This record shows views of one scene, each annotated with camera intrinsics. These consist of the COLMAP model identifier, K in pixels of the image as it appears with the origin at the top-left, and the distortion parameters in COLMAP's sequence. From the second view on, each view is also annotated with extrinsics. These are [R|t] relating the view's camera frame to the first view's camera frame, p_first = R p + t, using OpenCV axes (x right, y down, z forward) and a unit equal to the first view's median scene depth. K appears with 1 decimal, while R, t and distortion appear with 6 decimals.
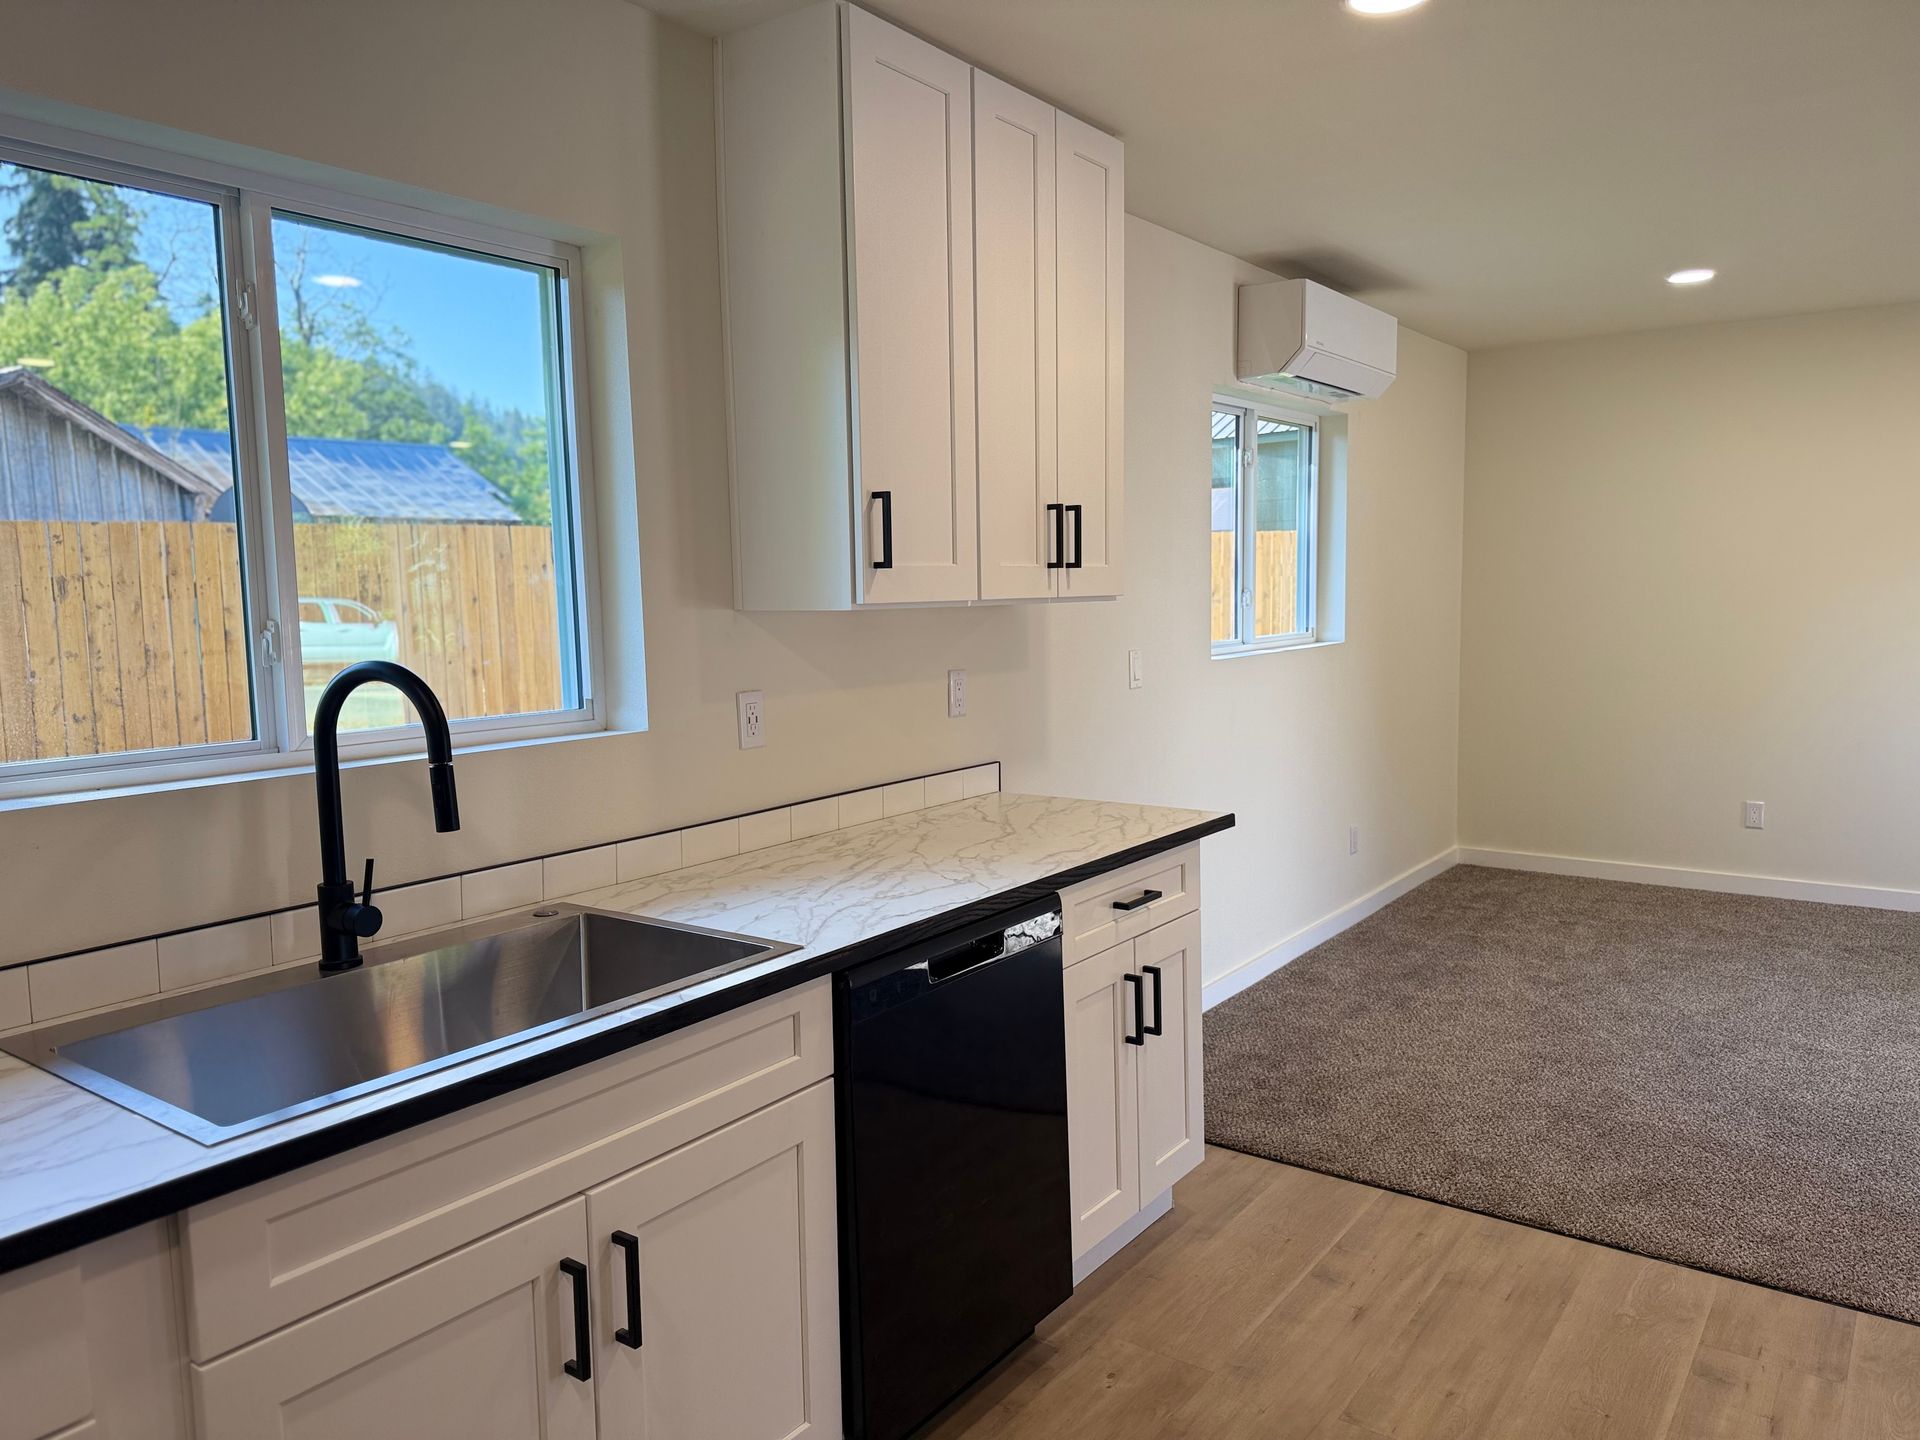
lens RADIAL K [[1348.4, 0, 962.2], [0, 1348.4, 717.1], [0, 0, 1]] dist [0.042572, -0.027050]
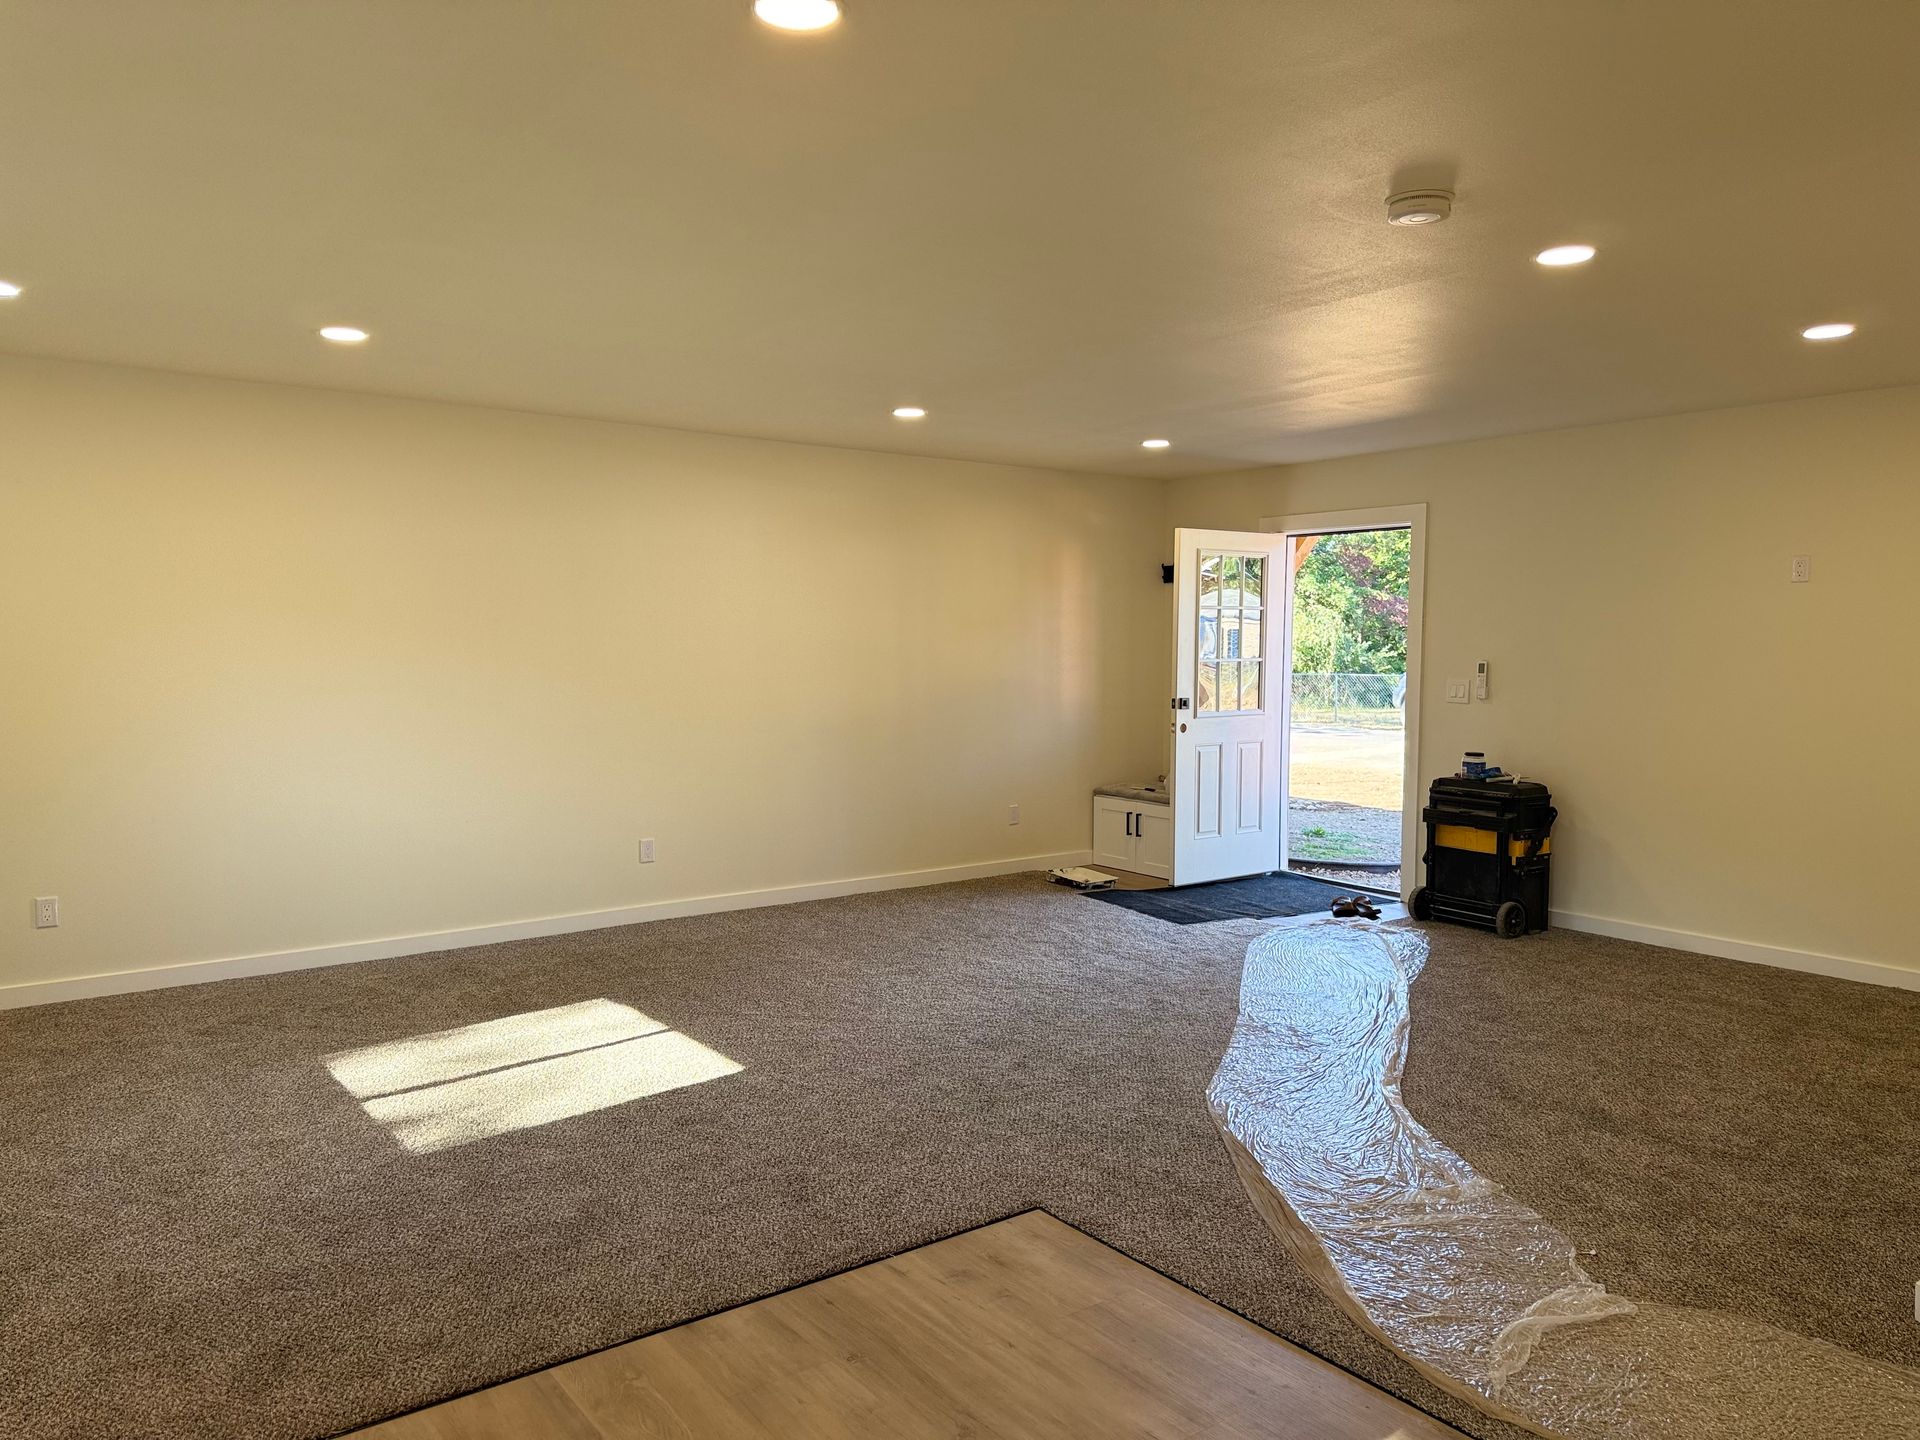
lens RADIAL K [[1348.4, 0, 963.5], [0, 1348.4, 721.3], [0, 0, 1]] dist [0.042572, -0.027050]
pose [[0.276801, -0.024443, 0.960616, -0.195405], [0.074342, 0.997225, 0.003953, -0.018786], [-0.958047, 0.070319, 0.277850, 0.376441]]
